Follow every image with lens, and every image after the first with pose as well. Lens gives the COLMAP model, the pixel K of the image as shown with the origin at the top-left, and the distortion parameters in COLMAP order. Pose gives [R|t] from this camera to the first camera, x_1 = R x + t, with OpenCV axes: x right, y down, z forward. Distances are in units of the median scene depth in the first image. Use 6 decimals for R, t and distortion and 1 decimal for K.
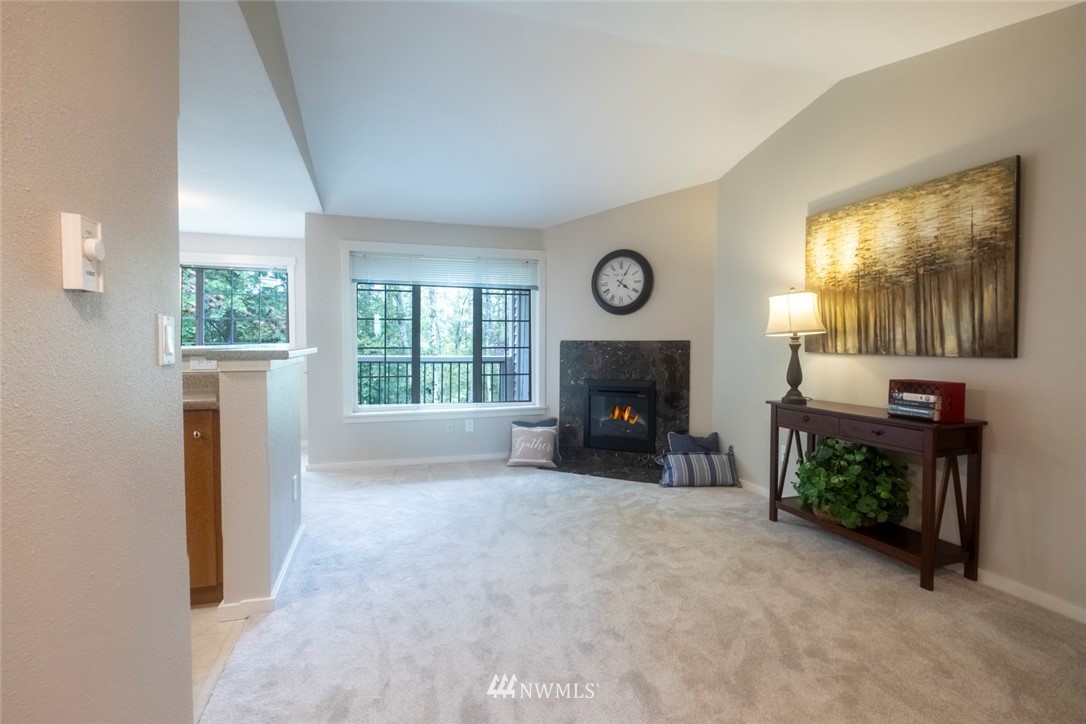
lens RADIAL K [[508.5, 0, 543.0], [0, 508.5, 362.0], [0, 0, 1]] dist [-0.000814, -0.000003]
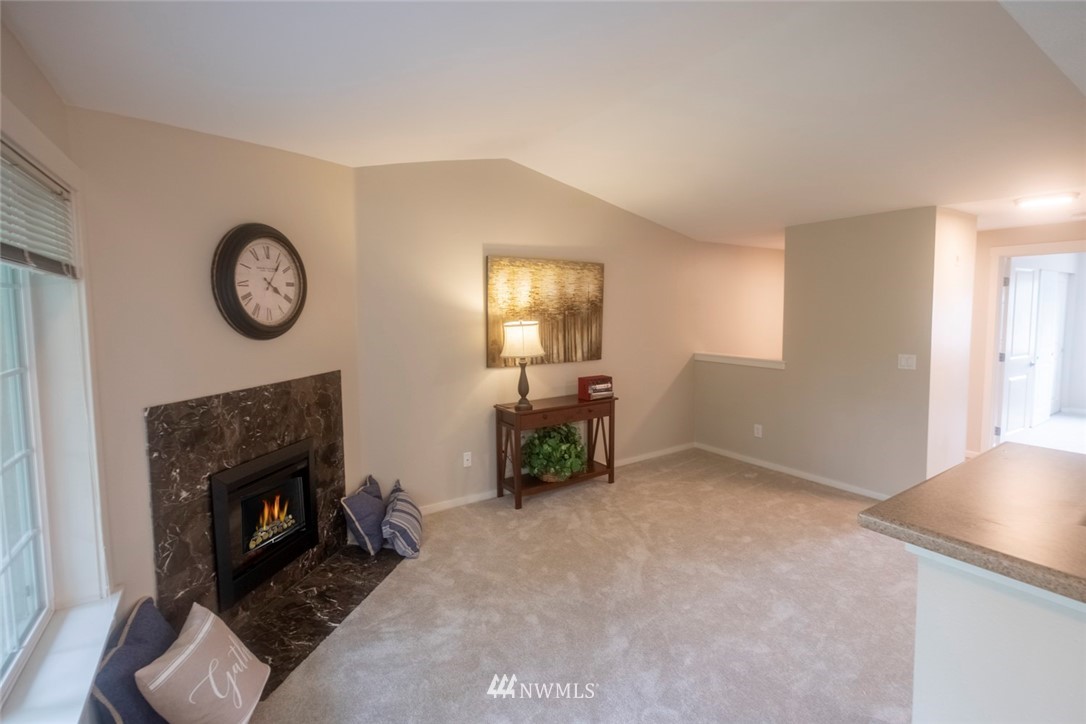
lens RADIAL K [[487.1, 0, 545.7], [0, 487.1, 344.0], [0, 0, 1]] dist [-0.002676, -0.000361]
pose [[-0.268223, -0.067829, 0.960966, -0.768646], [0.043505, 0.995648, 0.082420, -0.202291], [-0.962374, 0.063914, -0.264105, 1.433513]]
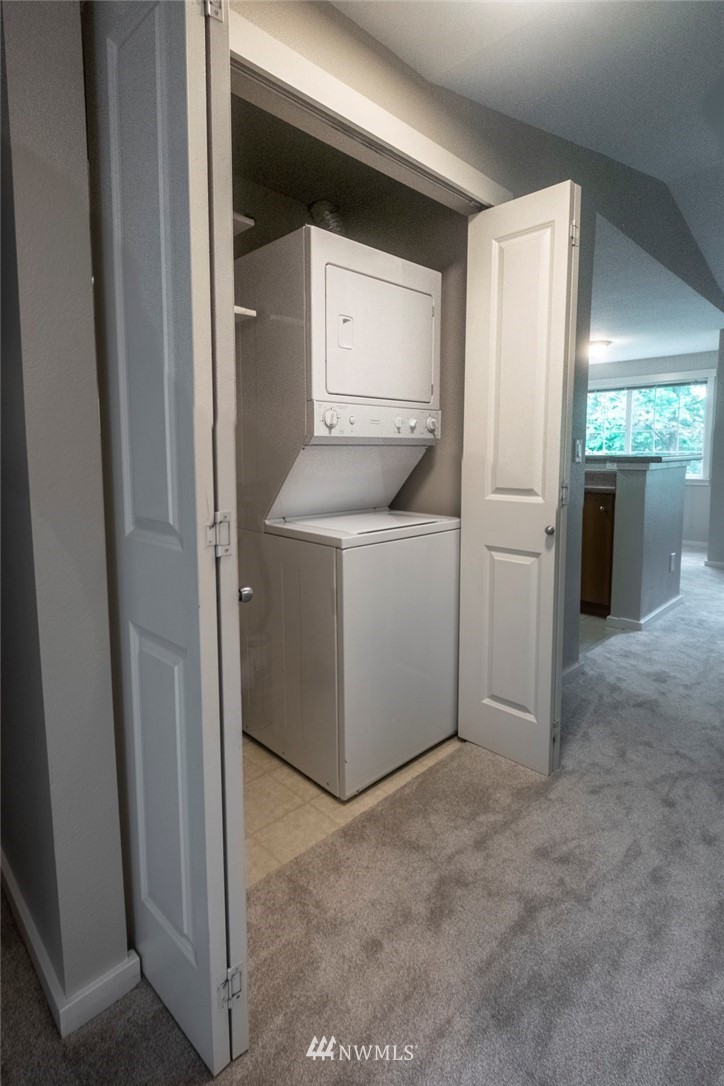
lens RADIAL K [[508.5, 0, 344.3], [0, 508.5, 500.5], [0, 0, 1]] dist [-0.000814, -0.000003]
pose [[0.434080, 0.076929, -0.897584, 0.317667], [-0.023585, 0.996976, 0.074042, 0.012978], [0.900566, -0.010971, 0.434582, -0.337169]]
